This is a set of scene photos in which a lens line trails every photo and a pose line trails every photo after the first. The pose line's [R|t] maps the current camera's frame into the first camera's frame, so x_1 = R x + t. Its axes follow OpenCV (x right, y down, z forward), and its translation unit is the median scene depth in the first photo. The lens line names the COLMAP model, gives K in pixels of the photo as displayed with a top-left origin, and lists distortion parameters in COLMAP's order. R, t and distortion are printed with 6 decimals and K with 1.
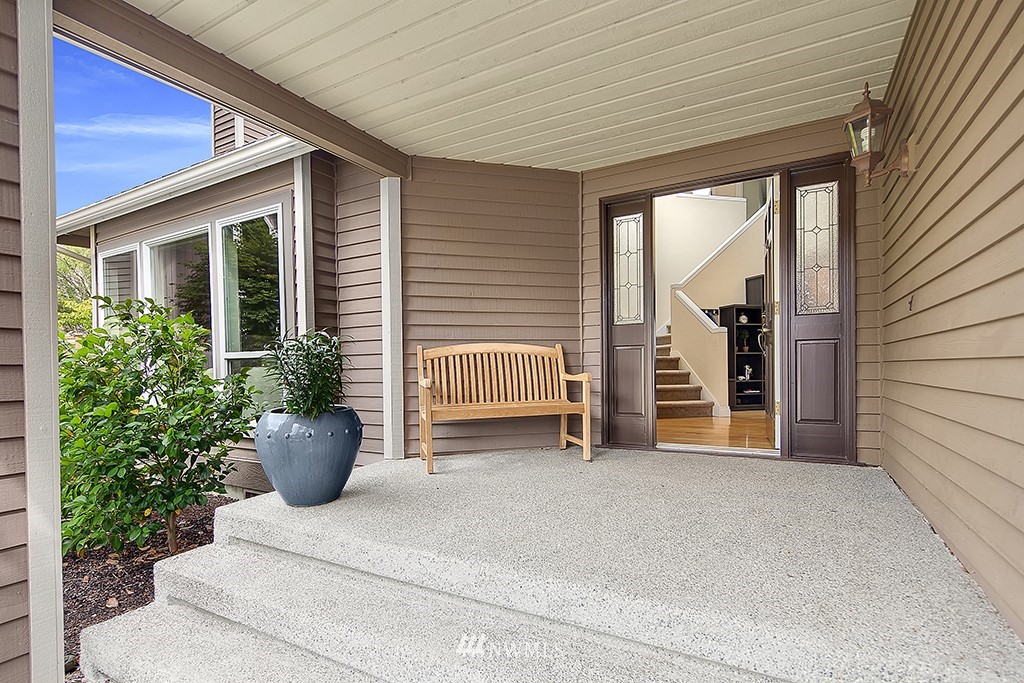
lens RADIAL K [[505.0, 0, 504.2], [0, 505.0, 375.8], [0, 0, 1]] dist [0.004308, 0.000051]
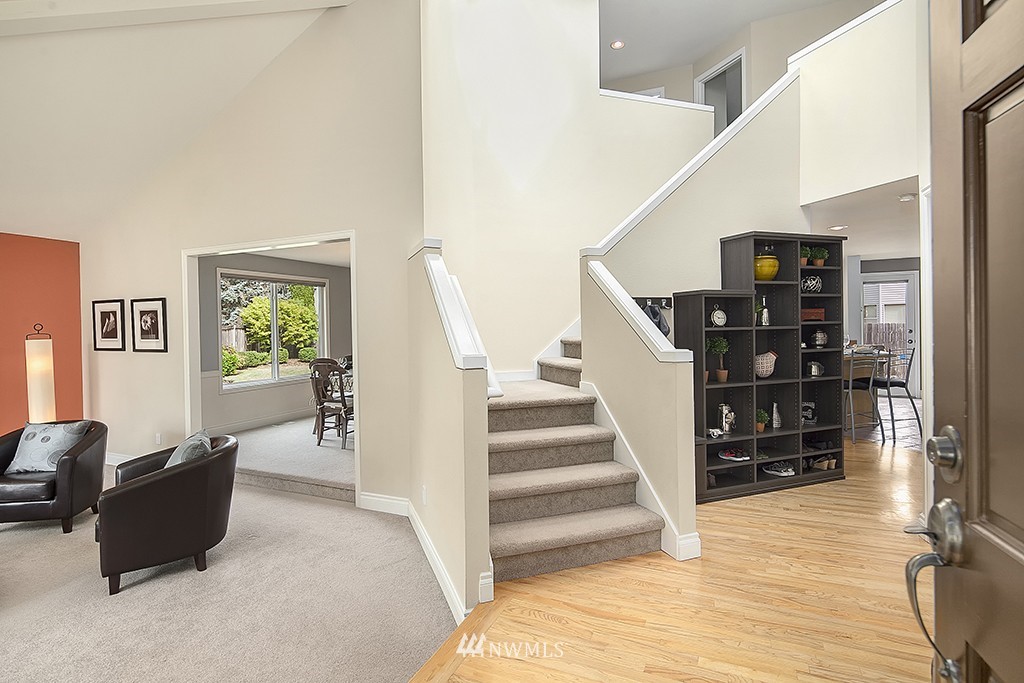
lens RADIAL K [[505.0, 0, 514.6], [0, 505.0, 338.0], [0, 0, 1]] dist [0.004308, 0.000051]
pose [[0.994578, -0.009373, 0.103569, 0.214426], [0.009147, 0.999955, 0.002658, -0.095253], [-0.103590, -0.001696, 0.994619, 0.511709]]
